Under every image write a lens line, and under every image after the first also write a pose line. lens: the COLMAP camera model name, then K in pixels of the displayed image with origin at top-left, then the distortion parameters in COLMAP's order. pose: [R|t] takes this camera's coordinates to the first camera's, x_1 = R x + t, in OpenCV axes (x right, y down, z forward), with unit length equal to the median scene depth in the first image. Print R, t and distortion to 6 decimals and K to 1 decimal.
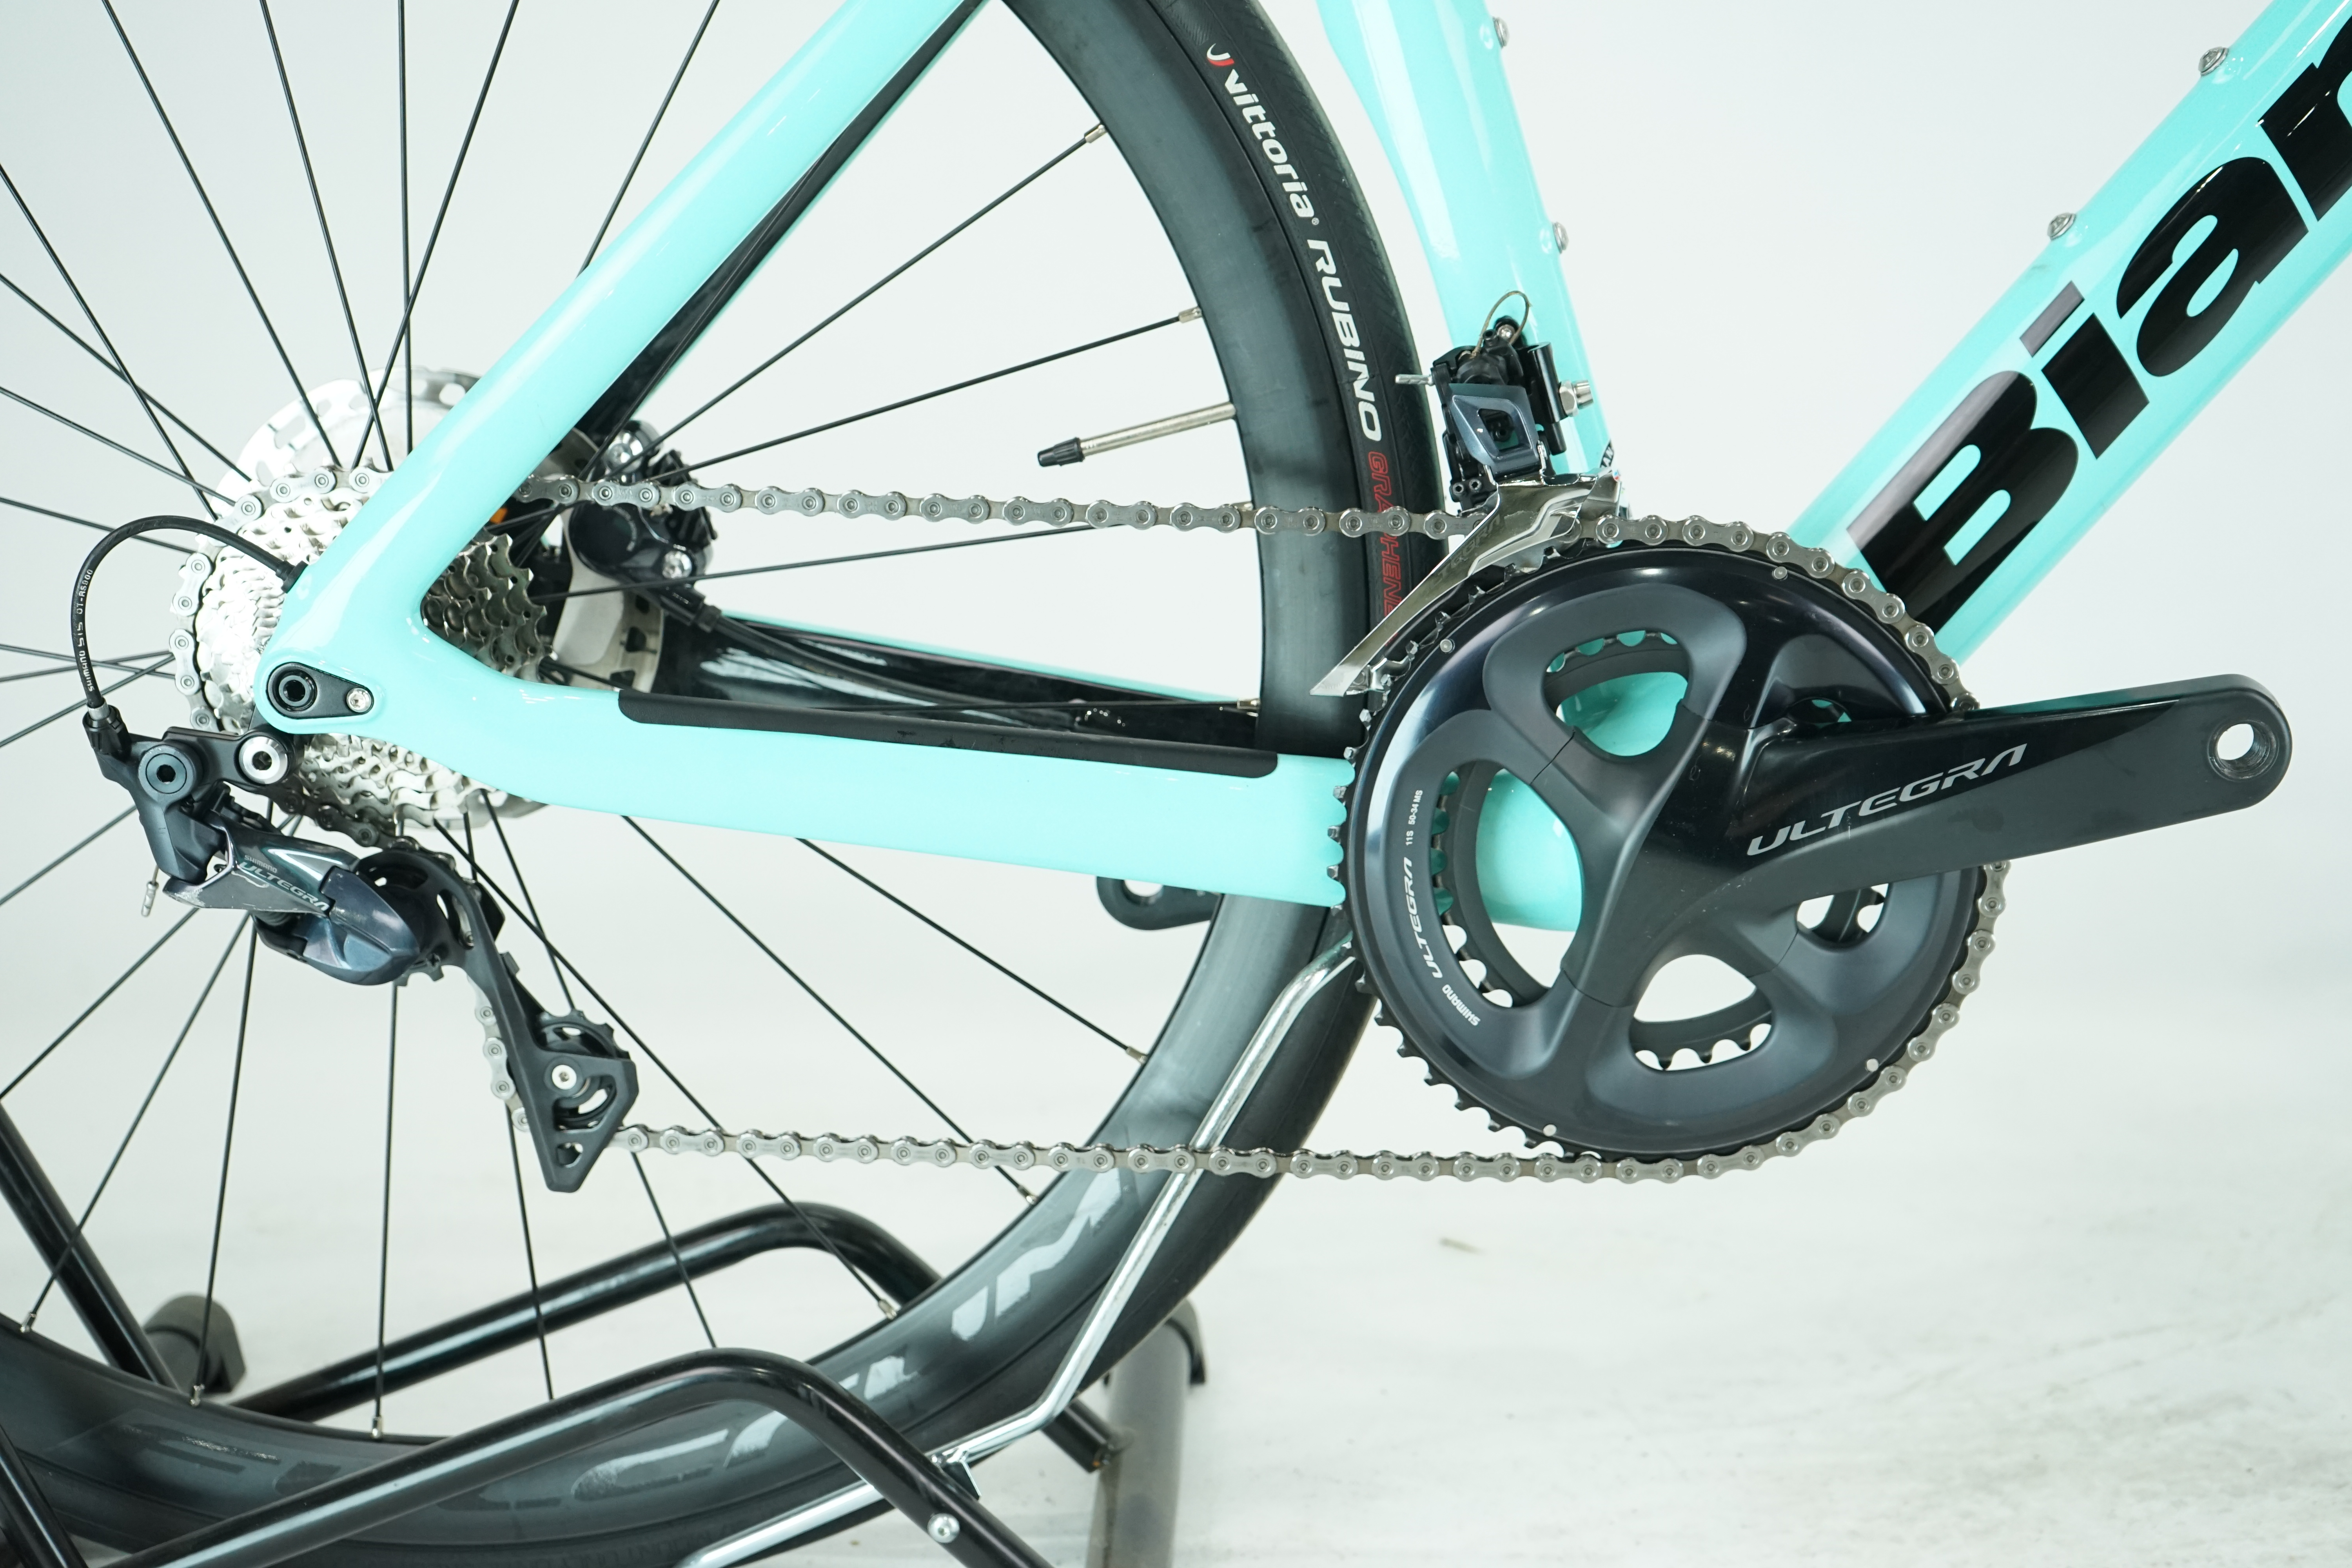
lens RADIAL K [[3106.0, 0, 1179.5], [0, 3106.0, 796.1], [0, 0, 1]] dist [-0.040891, 0.000000]
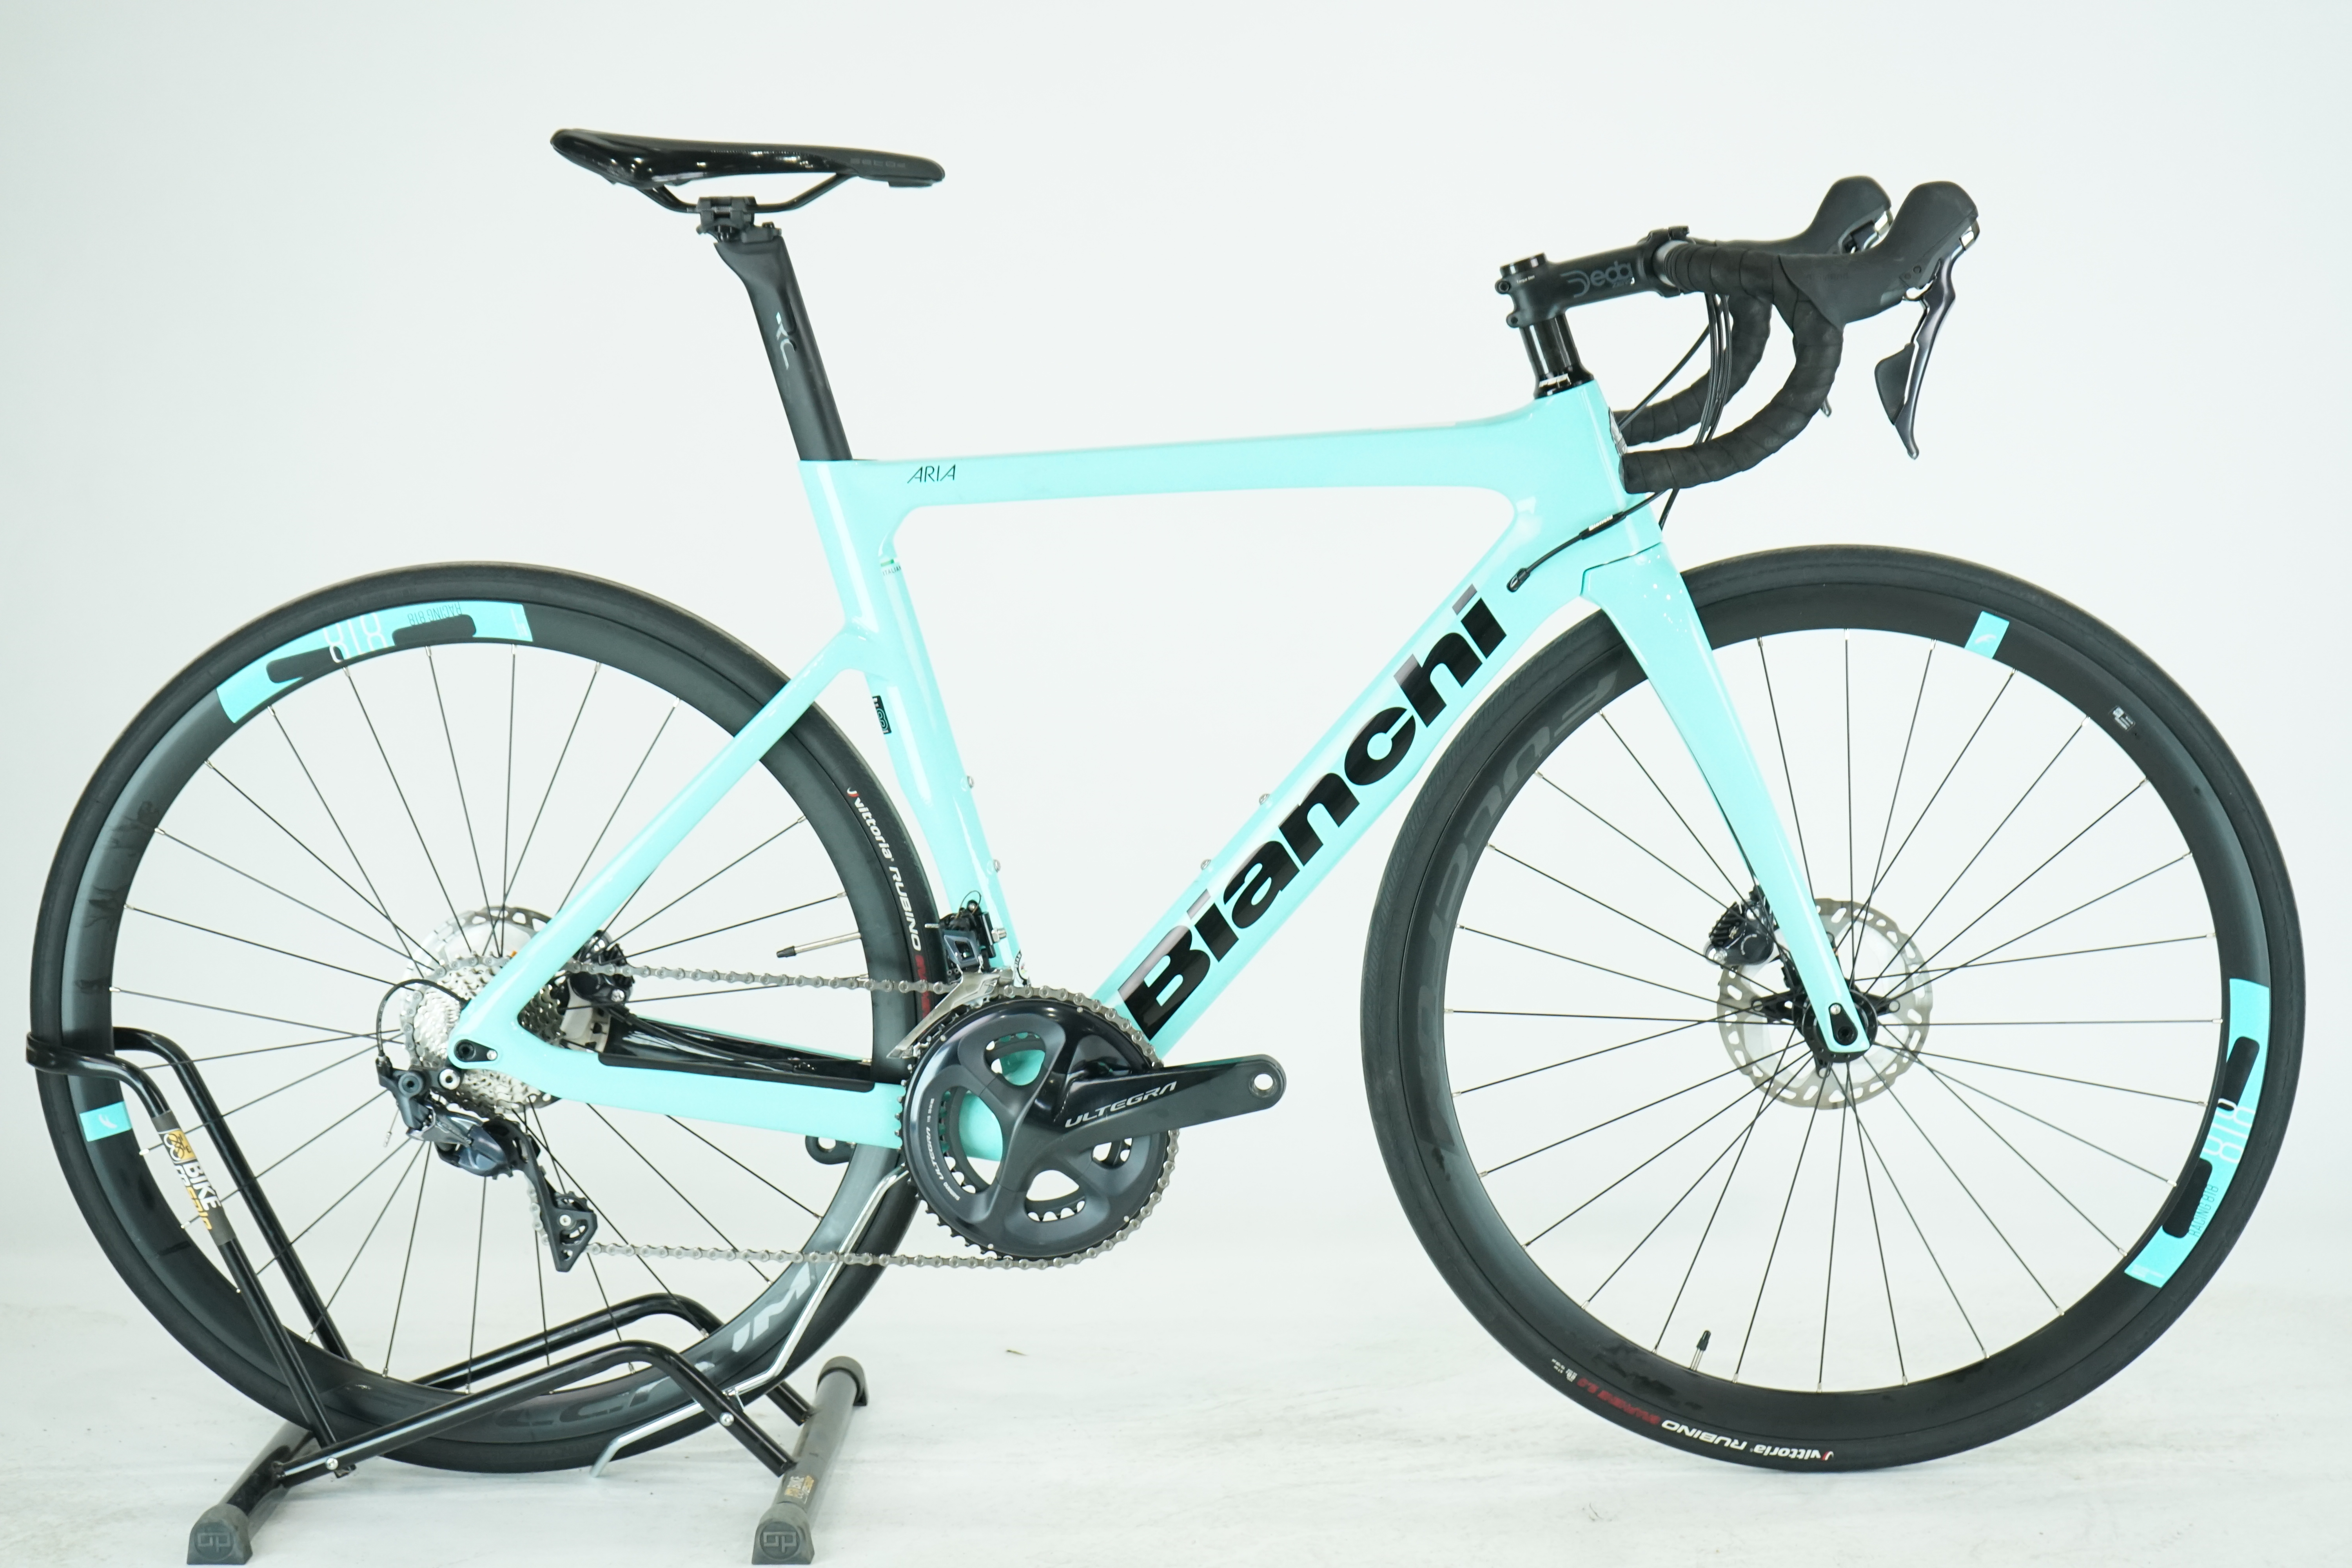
lens RADIAL K [[4236.6, 0, 1178.0], [0, 4236.6, 768.9], [0, 0, 1]] dist [-0.035157, 0.000000]
pose [[0.999883, 0.012729, 0.008467, 0.231701], [-0.011887, 0.995590, -0.093051, 0.045767], [-0.009614, 0.092939, 0.995625, -2.226775]]
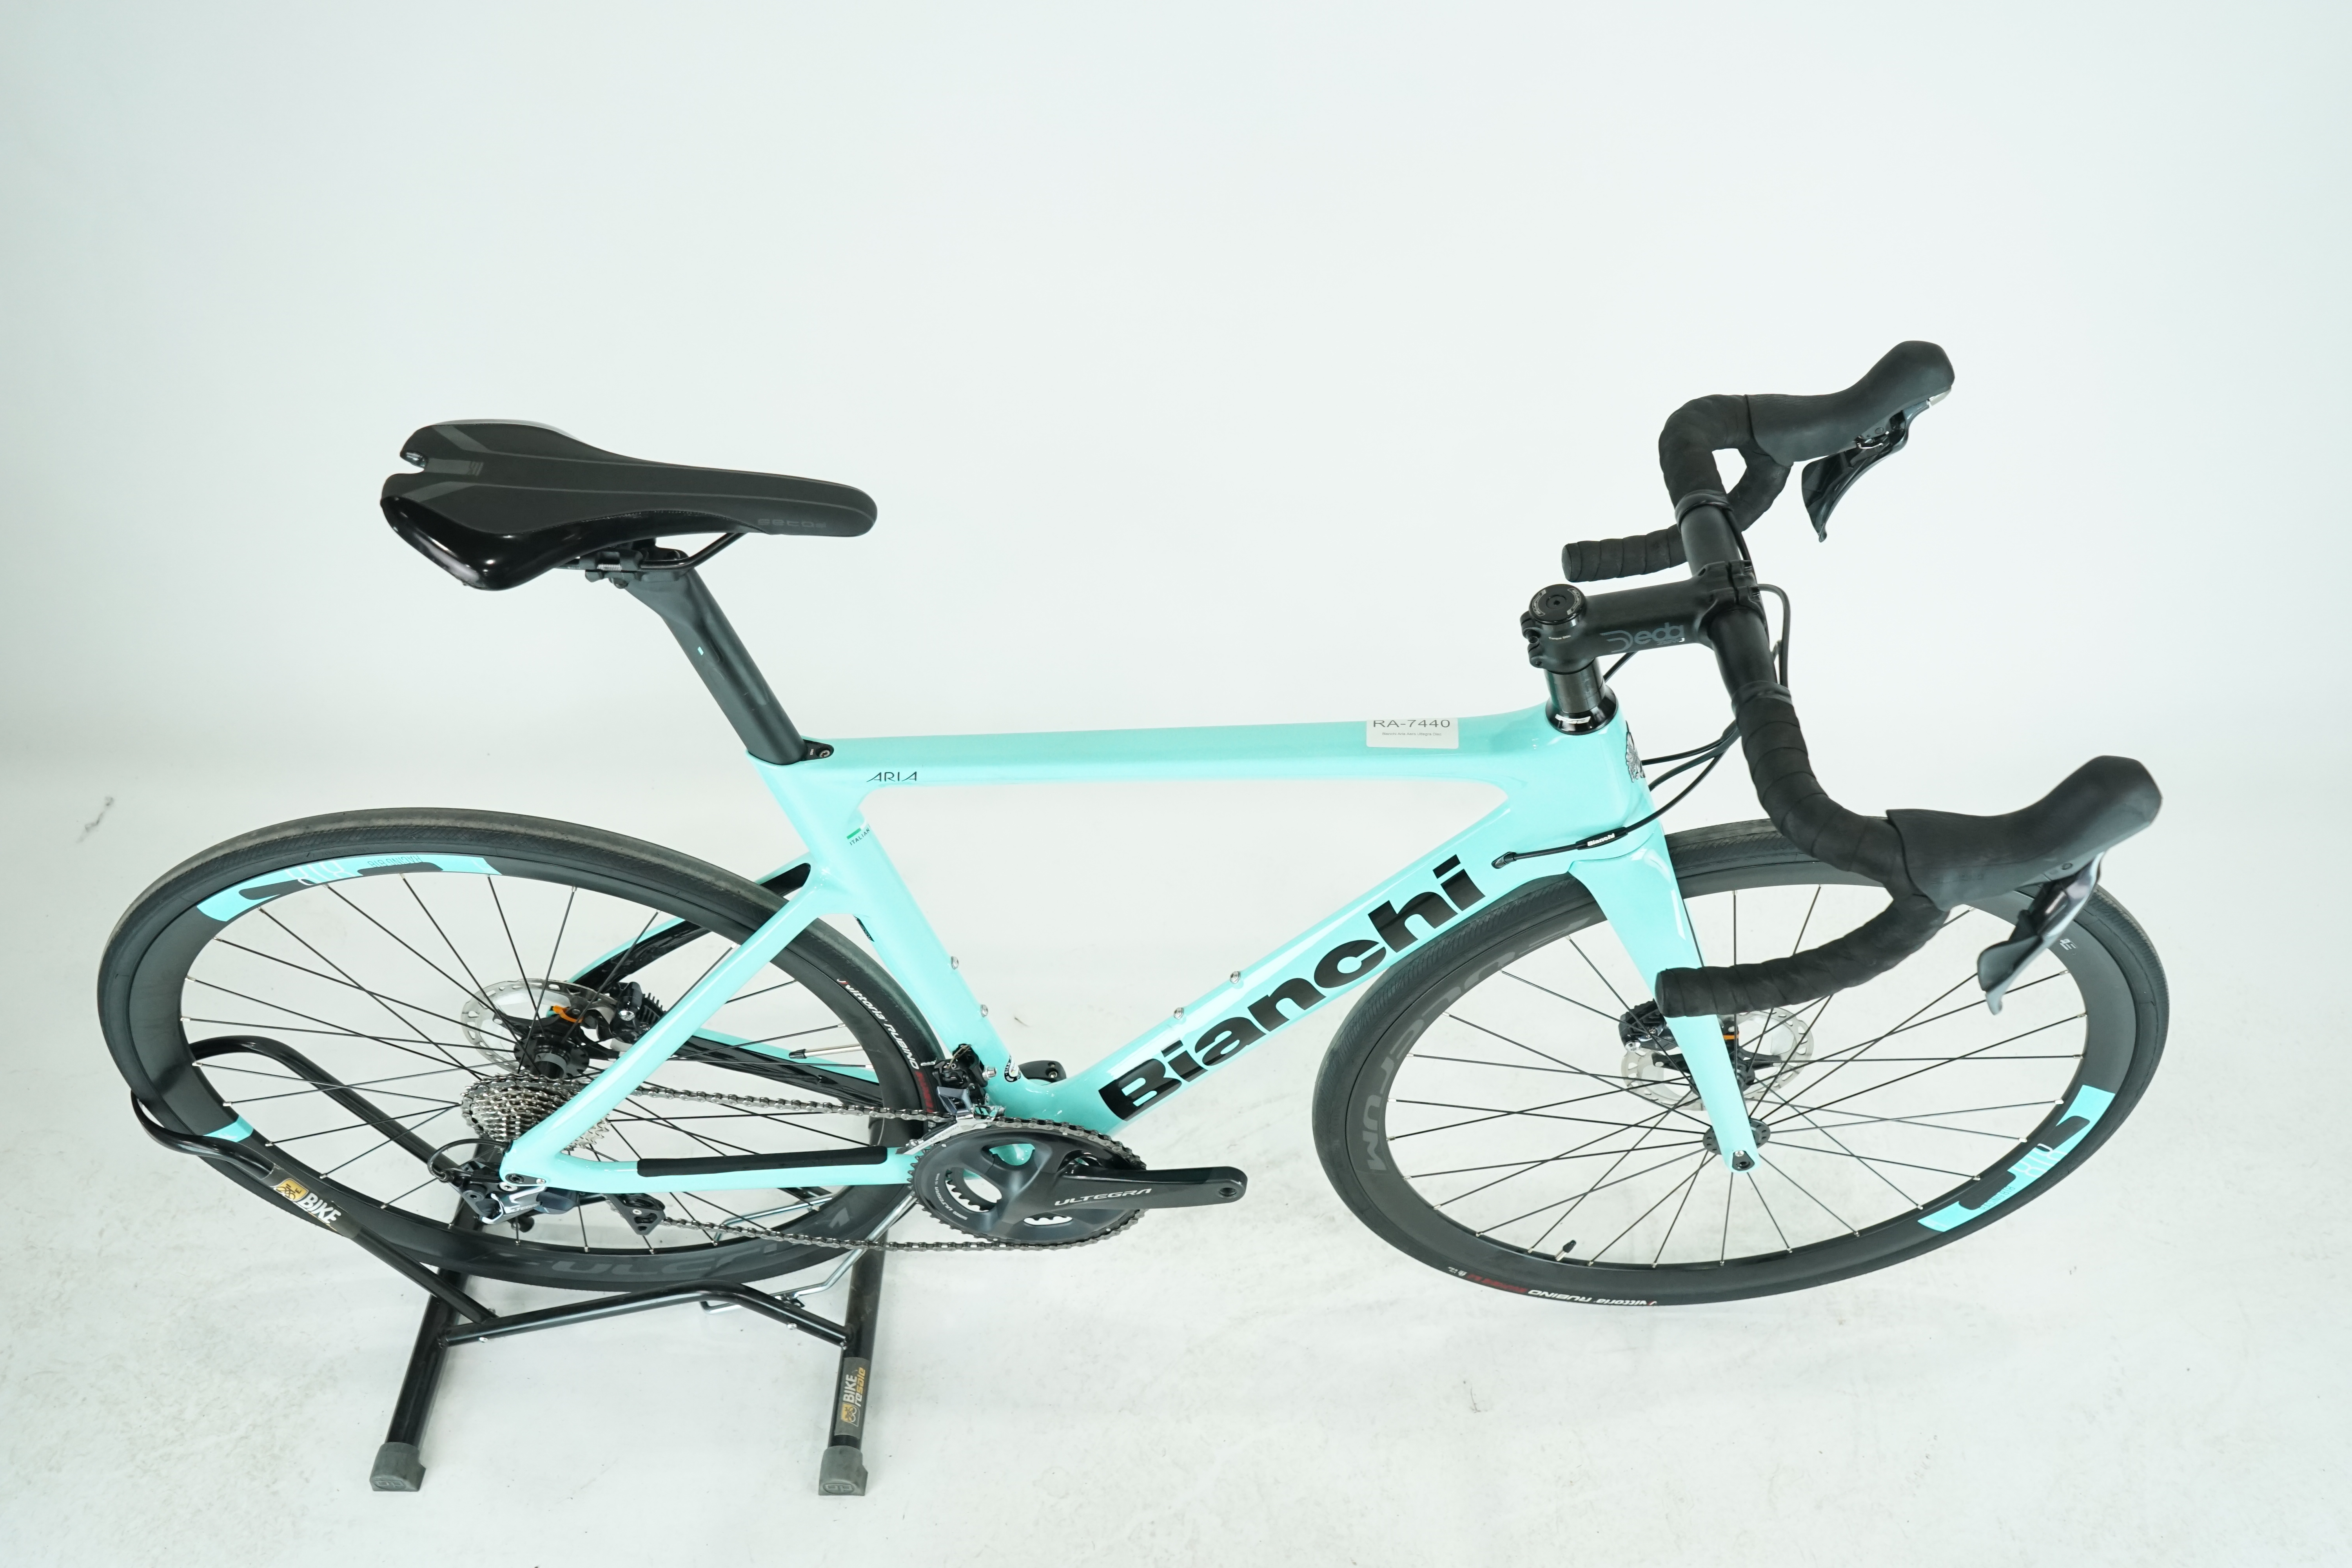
lens RADIAL K [[1852.6, 0, 1174.9], [0, 1852.6, 776.3], [0, 0, 1]] dist [-0.001888, 0.005555]
pose [[0.998811, -0.006679, 0.048299, 0.206314], [-0.020510, 0.841121, 0.540458, -1.168138], [-0.044235, -0.540806, 0.839984, -0.188049]]
